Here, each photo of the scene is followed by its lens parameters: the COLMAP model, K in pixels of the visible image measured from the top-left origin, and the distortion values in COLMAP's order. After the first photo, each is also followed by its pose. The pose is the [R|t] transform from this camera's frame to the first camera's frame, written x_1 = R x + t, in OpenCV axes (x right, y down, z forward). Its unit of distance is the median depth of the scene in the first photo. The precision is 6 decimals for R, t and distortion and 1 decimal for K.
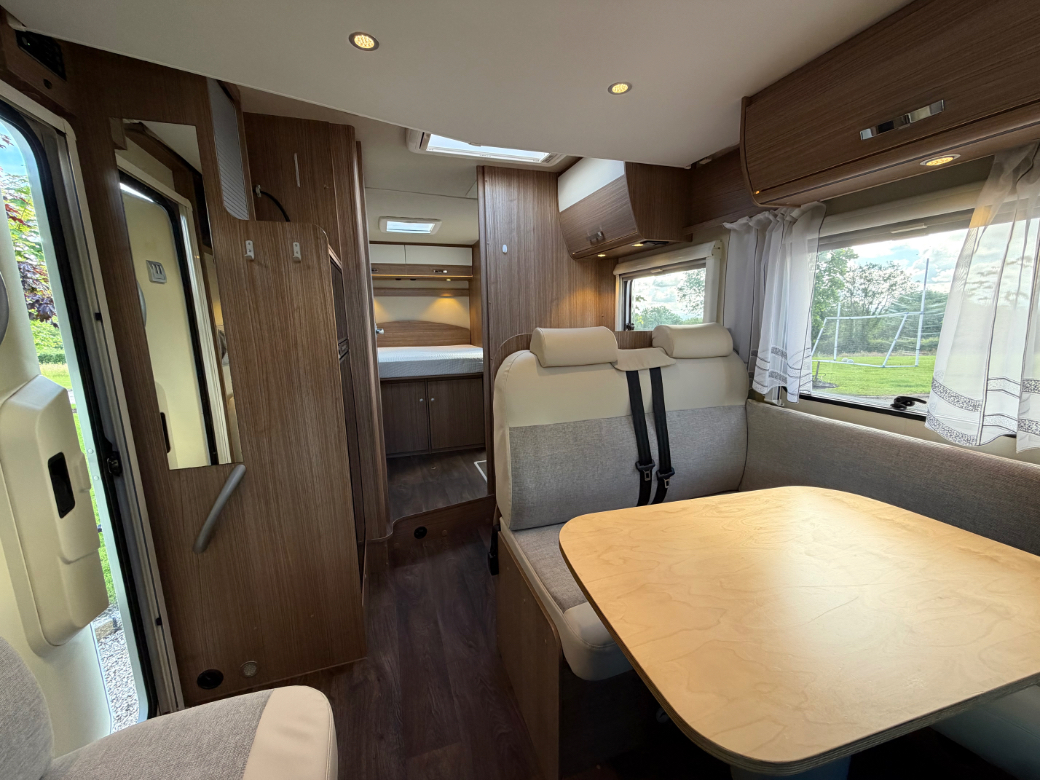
lens RADIAL K [[412.6, 0, 523.5], [0, 412.6, 391.3], [0, 0, 1]] dist [0.000946, 0.000435]
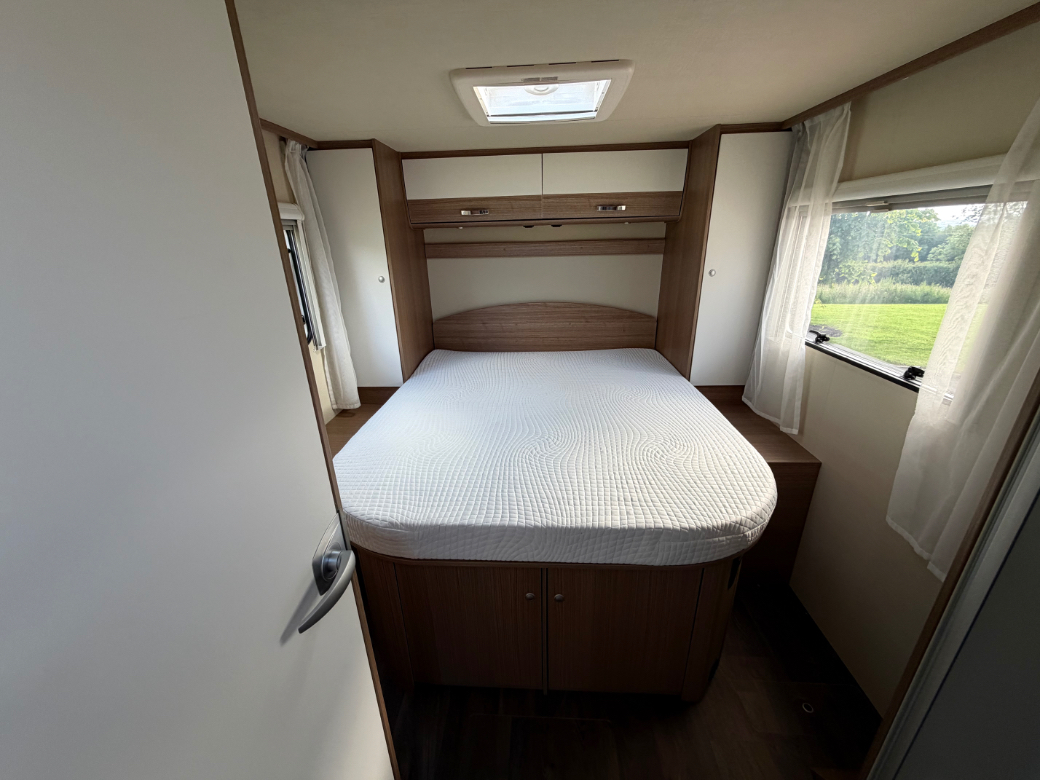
lens RADIAL K [[412.6, 0, 520.9], [0, 412.6, 395.8], [0, 0, 1]] dist [0.000946, 0.000435]
pose [[0.928850, 0.128471, -0.347466, -0.100454], [-0.053868, 0.974812, 0.216425, -0.167969], [0.366518, -0.182309, 0.912375, 0.463625]]
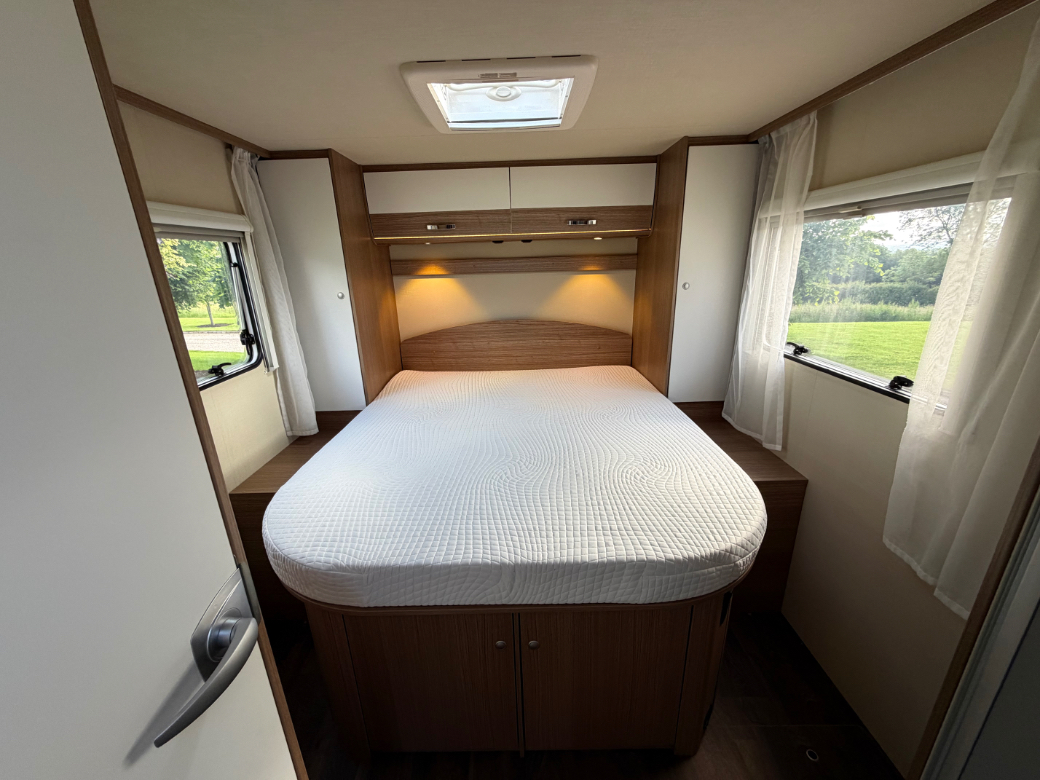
lens RADIAL K [[412.6, 0, 519.4], [0, 412.6, 394.9], [0, 0, 1]] dist [0.000946, 0.000435]
pose [[0.945954, 0.090708, -0.311358, -0.100632], [-0.041869, 0.986211, 0.160110, -0.161569], [0.321588, -0.138420, 0.936708, 0.489194]]
